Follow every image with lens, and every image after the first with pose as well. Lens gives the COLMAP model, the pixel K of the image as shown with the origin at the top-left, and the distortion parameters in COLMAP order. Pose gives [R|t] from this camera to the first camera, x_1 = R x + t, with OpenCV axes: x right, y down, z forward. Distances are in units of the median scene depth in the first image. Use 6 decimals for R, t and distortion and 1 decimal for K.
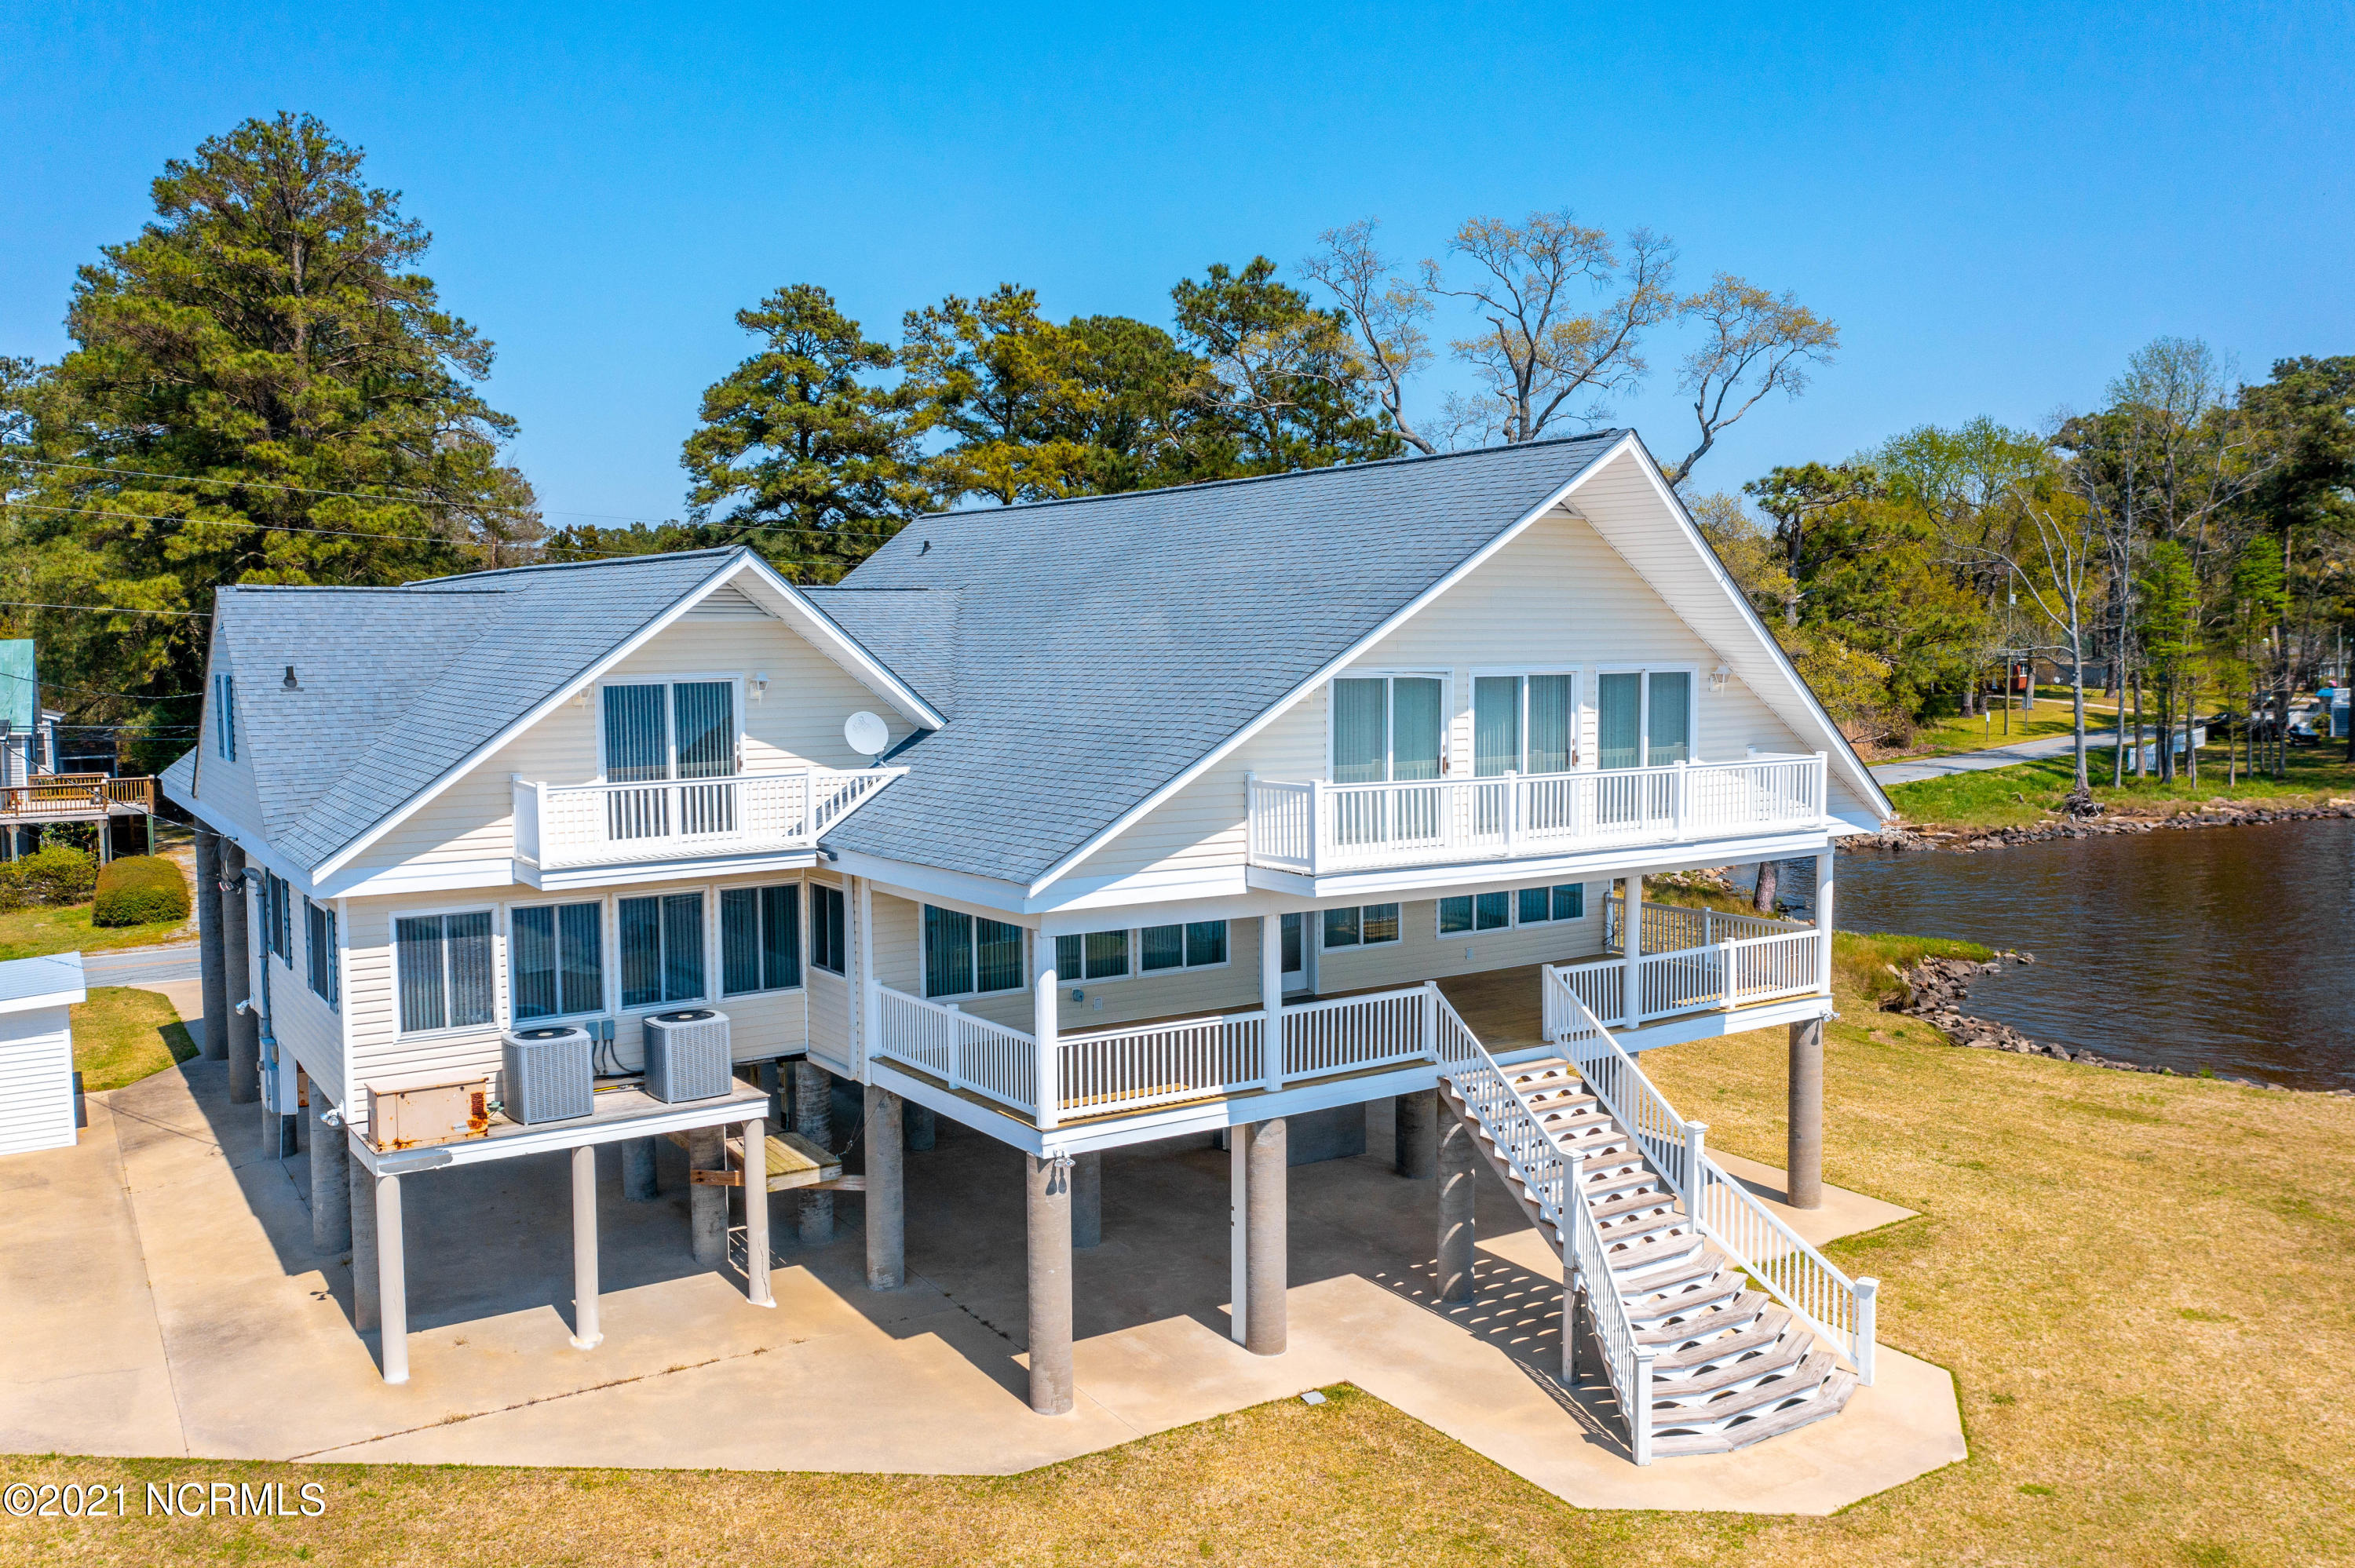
lens RADIAL K [[1881.7, 0, 1158.4], [0, 1881.7, 773.5], [0, 0, 1]] dist [0.002227, -0.008375]
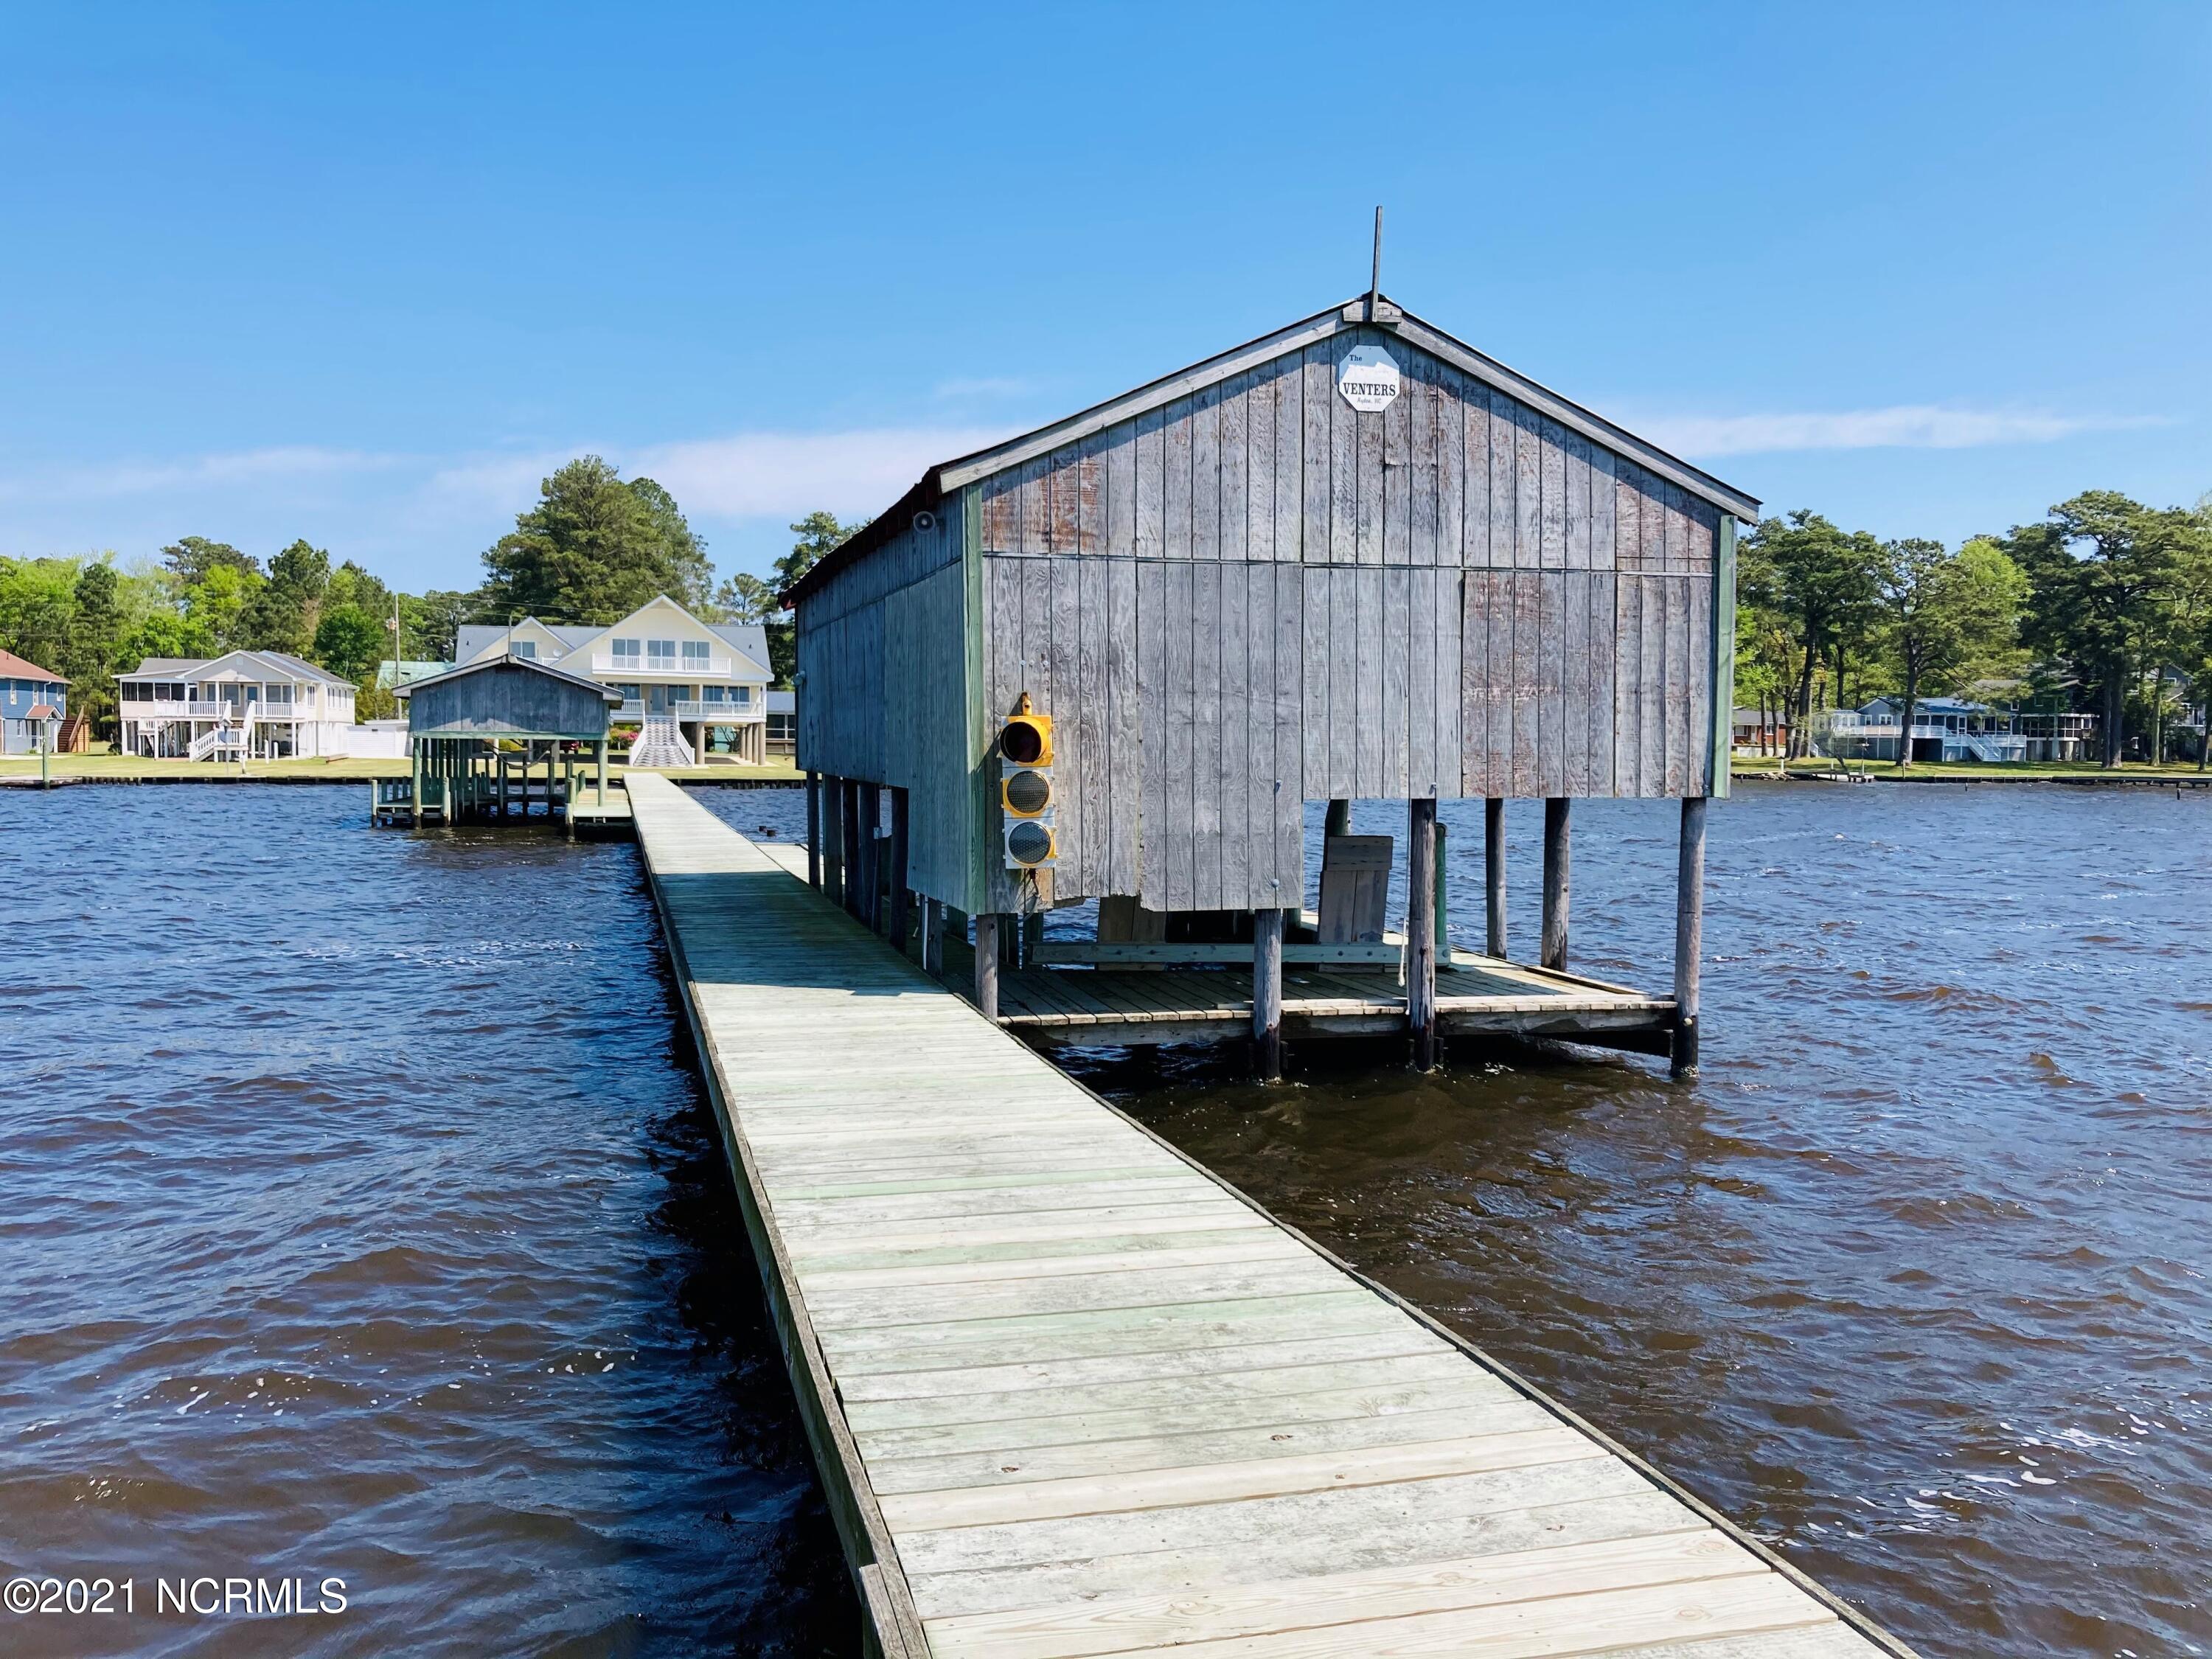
lens RADIAL K [[1804.0, 0, 1123.3], [0, 1804.0, 846.7], [0, 0, 1]] dist [0.009656, -0.018360]
pose [[0.959811, 0.032313, -0.278782, 2.784954], [-0.036906, 0.999256, -0.011242, 0.519877], [0.278211, 0.021079, 0.960289, -3.370886]]
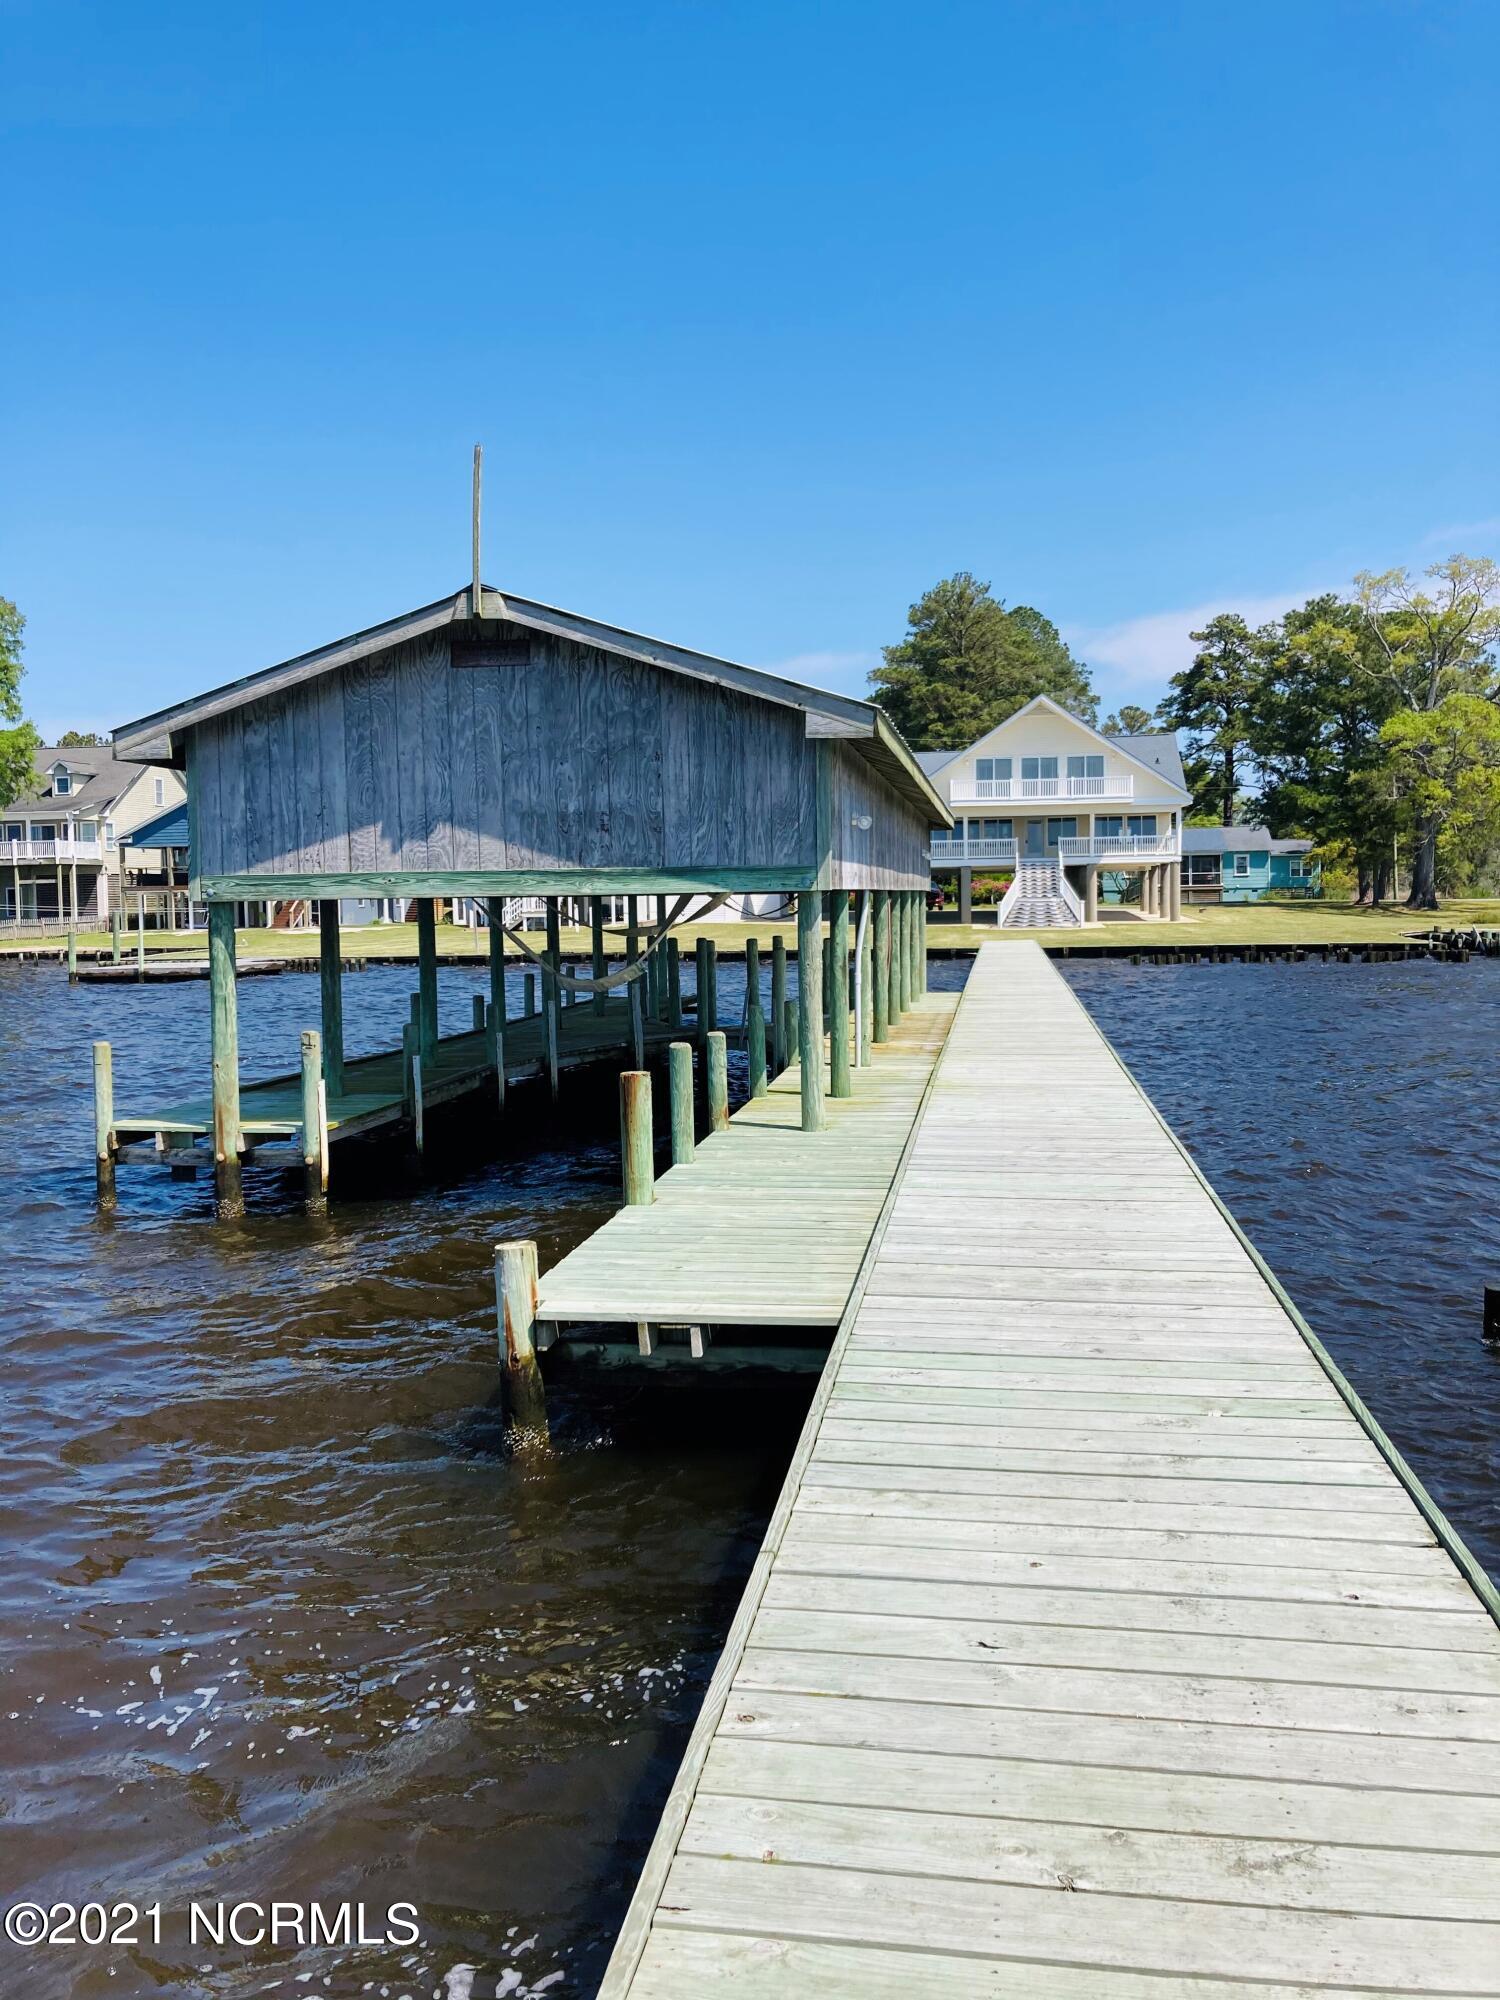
lens RADIAL K [[1631.1, 0, 685.7], [0, 1631.1, 982.0], [0, 0, 1]] dist [0.009656, -0.018360]
pose [[0.732330, 0.028350, -0.680360, 1.945751], [-0.035764, 0.999355, 0.003147, 0.424638], [0.680011, 0.022028, 0.732871, -1.945774]]
